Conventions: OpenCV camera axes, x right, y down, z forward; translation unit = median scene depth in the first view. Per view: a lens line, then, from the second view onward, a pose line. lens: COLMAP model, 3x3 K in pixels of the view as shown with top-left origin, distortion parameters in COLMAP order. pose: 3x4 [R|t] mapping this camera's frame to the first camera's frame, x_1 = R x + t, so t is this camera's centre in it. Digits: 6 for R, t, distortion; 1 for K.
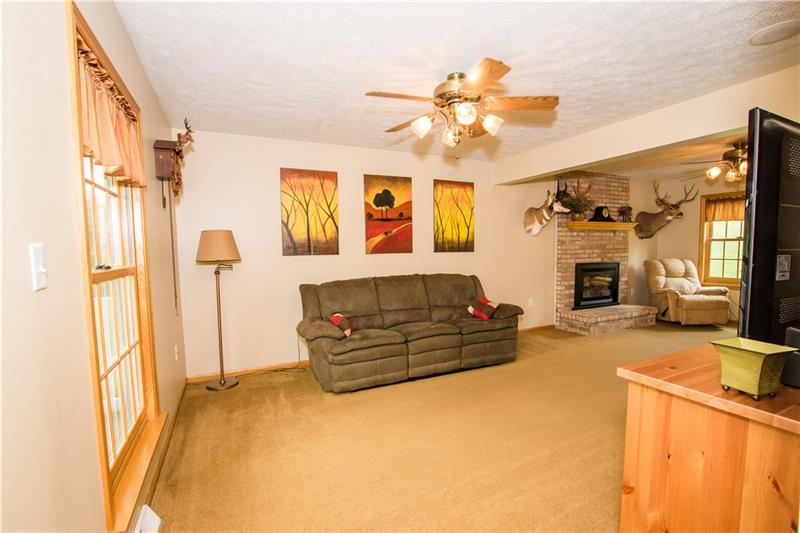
lens RADIAL K [[367.6, 0, 403.2], [0, 367.6, 275.8], [0, 0, 1]] dist [-0.034334, 0.005810]
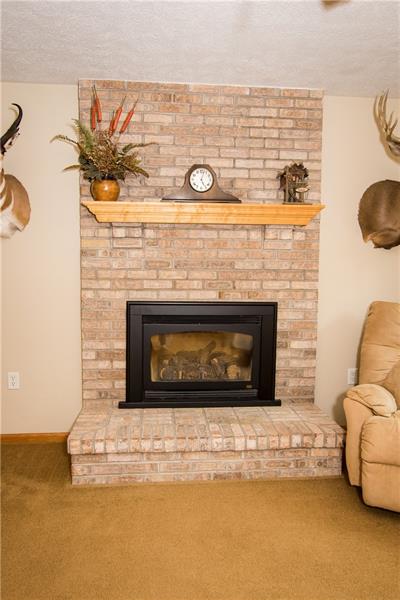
lens RADIAL K [[419.2, 0, 200.0], [0, 419.2, 300.0], [0, 0, 1]] dist [-0.000733, -0.000241]
pose [[0.937014, 0.049135, -0.345819, 0.695996], [-0.047872, 0.998779, 0.012198, -0.043808], [0.345996, 0.005125, 0.938222, 0.539941]]
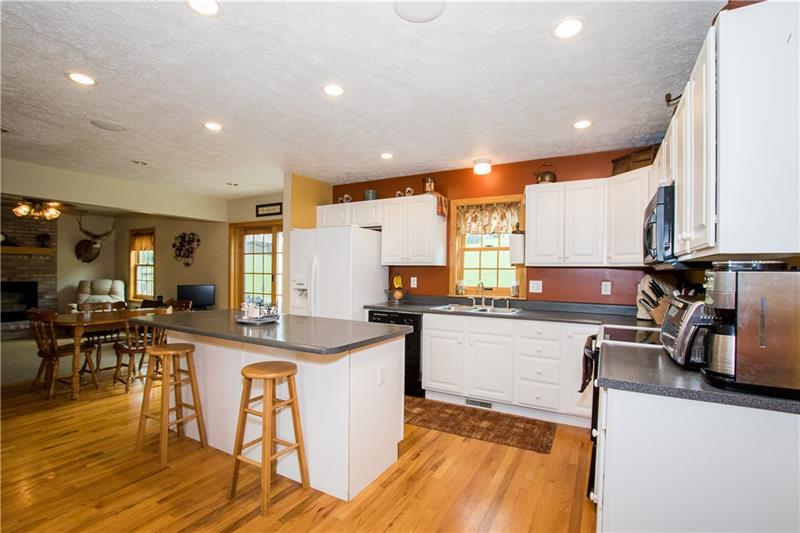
lens RADIAL K [[367.6, 0, 403.2], [0, 367.6, 275.8], [0, 0, 1]] dist [-0.034334, 0.005810]
pose [[0.813045, 0.019097, 0.581888, 0.901994], [0.018207, 0.998139, -0.058199, 0.030557], [-0.581916, 0.057913, 0.811184, -0.598585]]
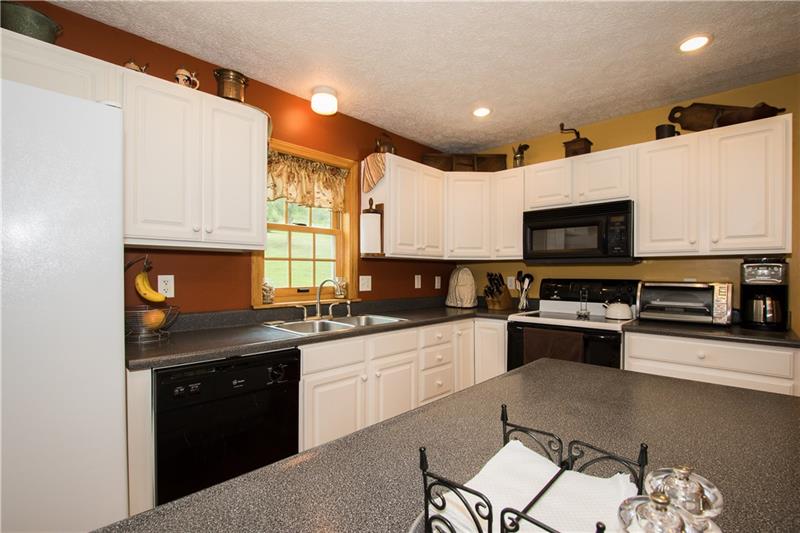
lens RADIAL K [[367.6, 0, 403.2], [0, 367.6, 275.8], [0, 0, 1]] dist [-0.034334, 0.005810]
pose [[-0.359474, 0.005567, 0.933138, 0.970796], [0.071329, 0.997220, 0.021529, -0.000379], [-0.930425, 0.074299, -0.358872, -0.094788]]
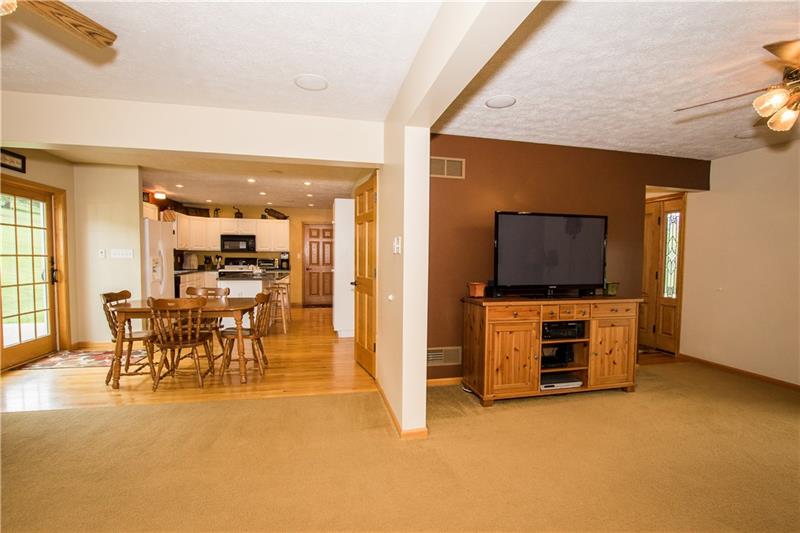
lens RADIAL K [[367.6, 0, 403.2], [0, 367.6, 275.8], [0, 0, 1]] dist [-0.034334, 0.005810]
pose [[-0.979009, -0.008076, 0.203656, 0.374650], [0.016916, 0.992547, 0.120680, -0.065220], [-0.203113, 0.121592, -0.971576, 0.842547]]
